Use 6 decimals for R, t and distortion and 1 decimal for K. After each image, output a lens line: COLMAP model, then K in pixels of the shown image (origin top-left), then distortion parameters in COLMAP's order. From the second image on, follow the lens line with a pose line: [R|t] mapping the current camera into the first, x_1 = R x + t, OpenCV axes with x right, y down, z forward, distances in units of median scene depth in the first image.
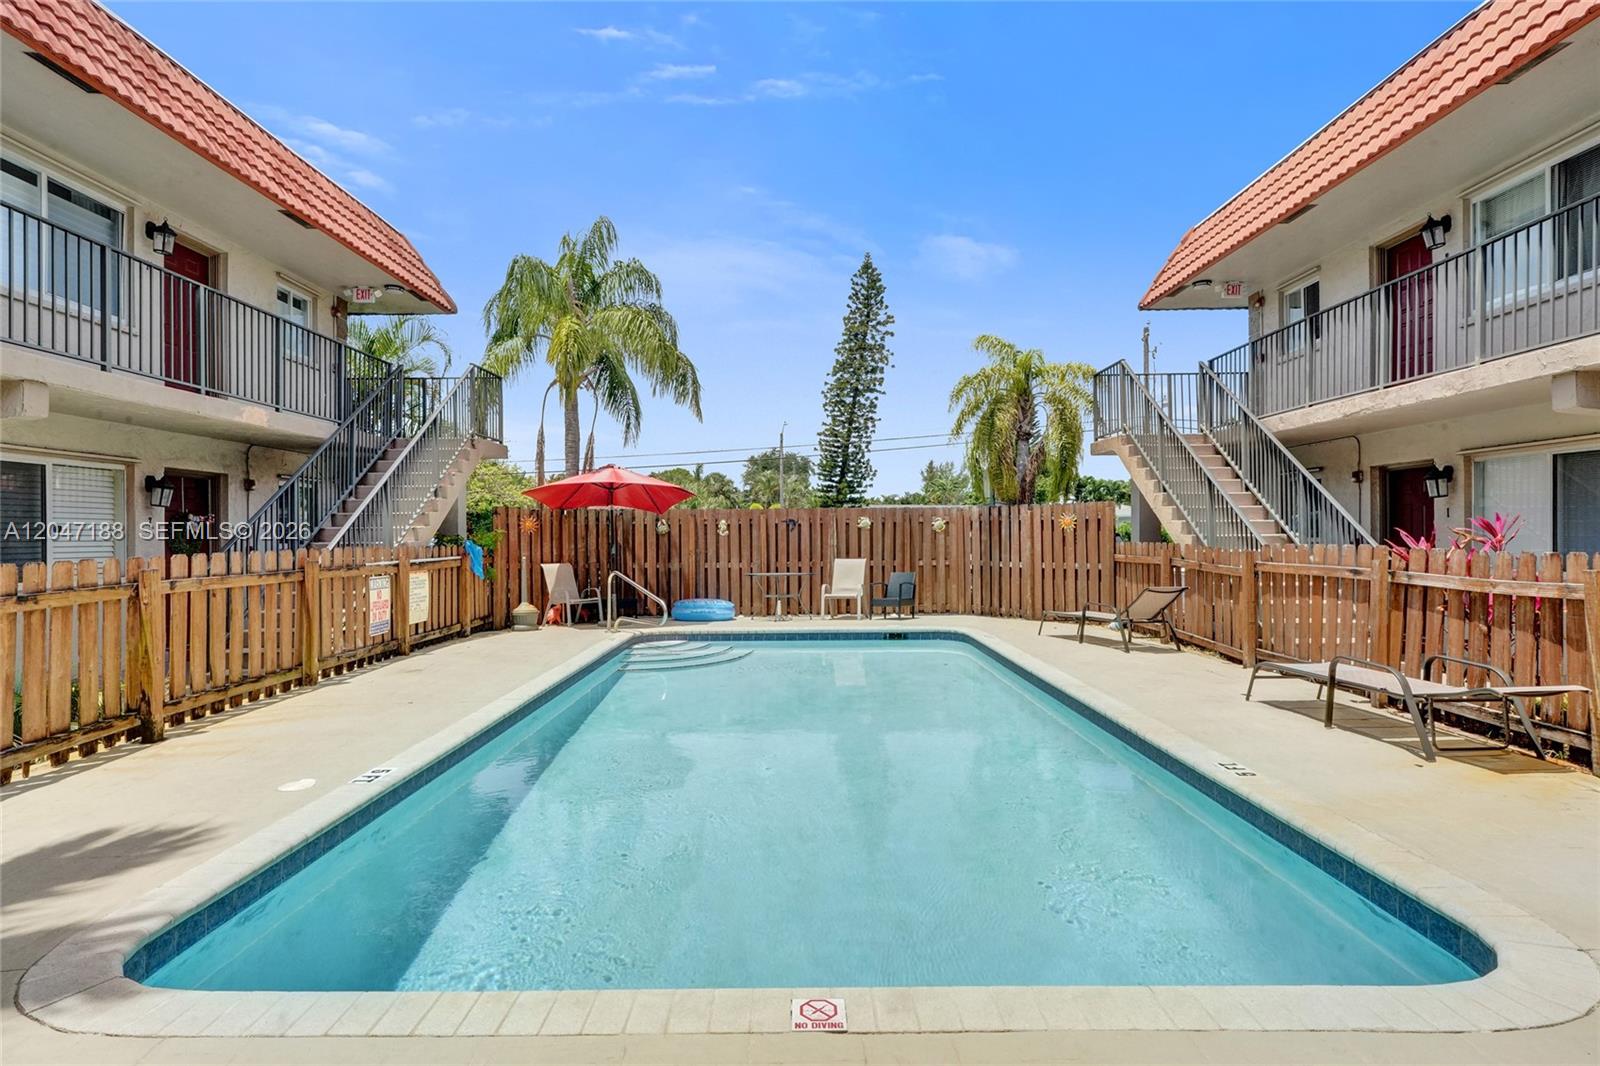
lens RADIAL K [[826.8, 0, 800.0], [0, 826.8, 533.0], [0, 0, 1]] dist [0.001217, 0.000970]
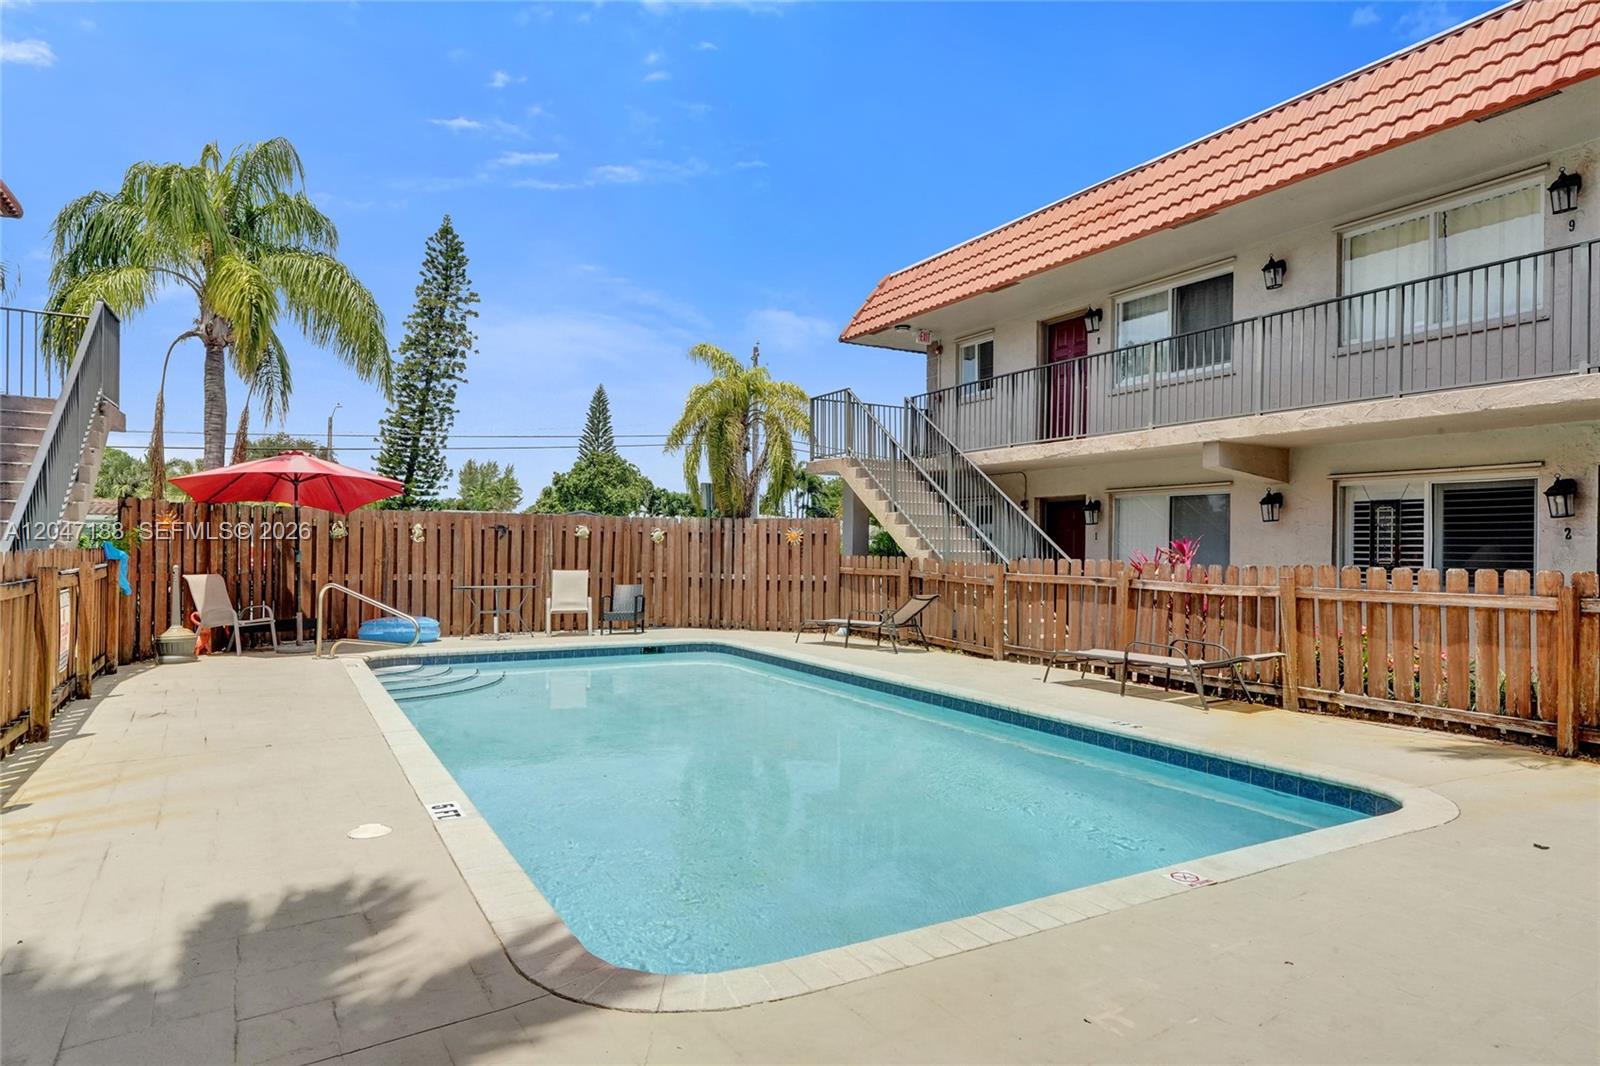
lens RADIAL K [[909.4, 0, 797.7], [0, 909.4, 546.3], [0, 0, 1]] dist [0.006777, 0.000941]
pose [[0.865646, 0.018399, 0.500318, -0.237152], [-0.018841, 0.999814, -0.004170, 0.004216], [-0.500302, -0.005817, 0.865831, -0.004588]]
